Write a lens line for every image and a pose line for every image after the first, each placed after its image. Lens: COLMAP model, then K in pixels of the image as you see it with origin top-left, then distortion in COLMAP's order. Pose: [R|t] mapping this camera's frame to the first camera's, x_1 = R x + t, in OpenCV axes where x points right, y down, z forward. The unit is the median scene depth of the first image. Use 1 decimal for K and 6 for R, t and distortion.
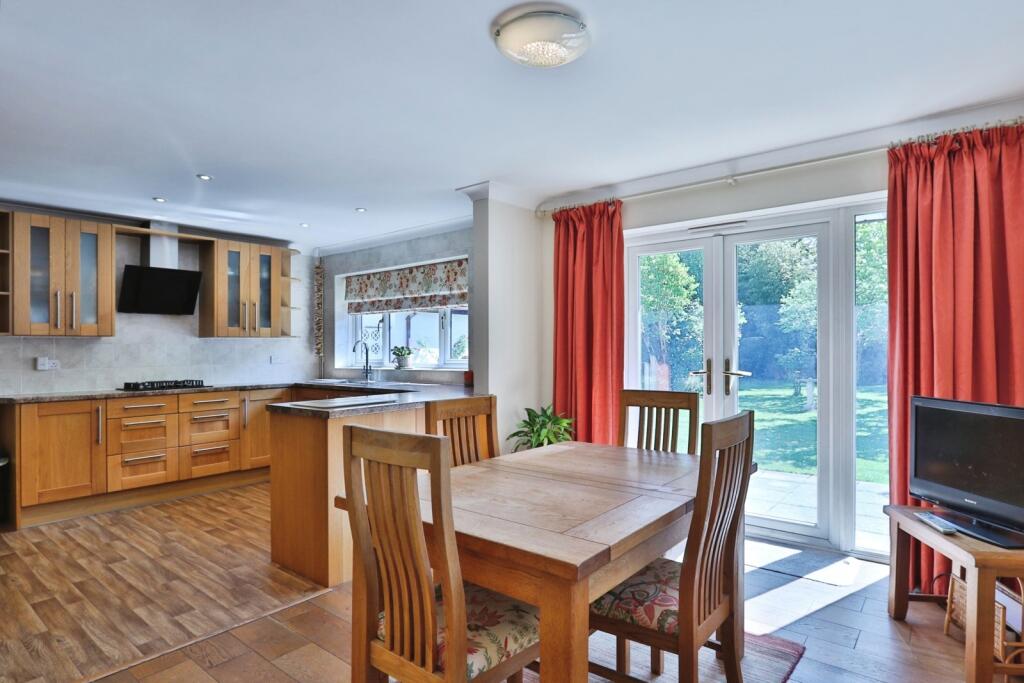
lens RADIAL K [[556.0, 0, 512.0], [0, 556.0, 341.5], [0, 0, 1]] dist [0.000094, 0.000036]
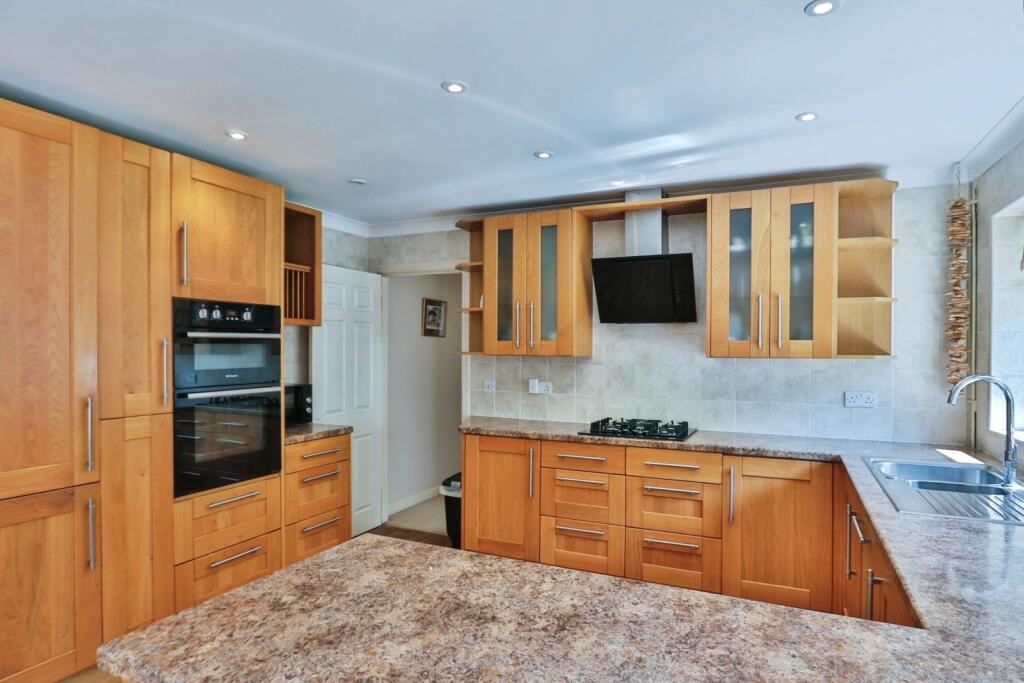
lens RADIAL K [[586.9, 0, 511.9], [0, 586.9, 347.1], [0, 0, 1]] dist [-0.026863, 0.000408]
pose [[0.252651, 0.008243, -0.967522, 0.028386], [0.001941, 0.999957, 0.009026, -0.026638], [0.967556, -0.004159, 0.252624, 0.662223]]
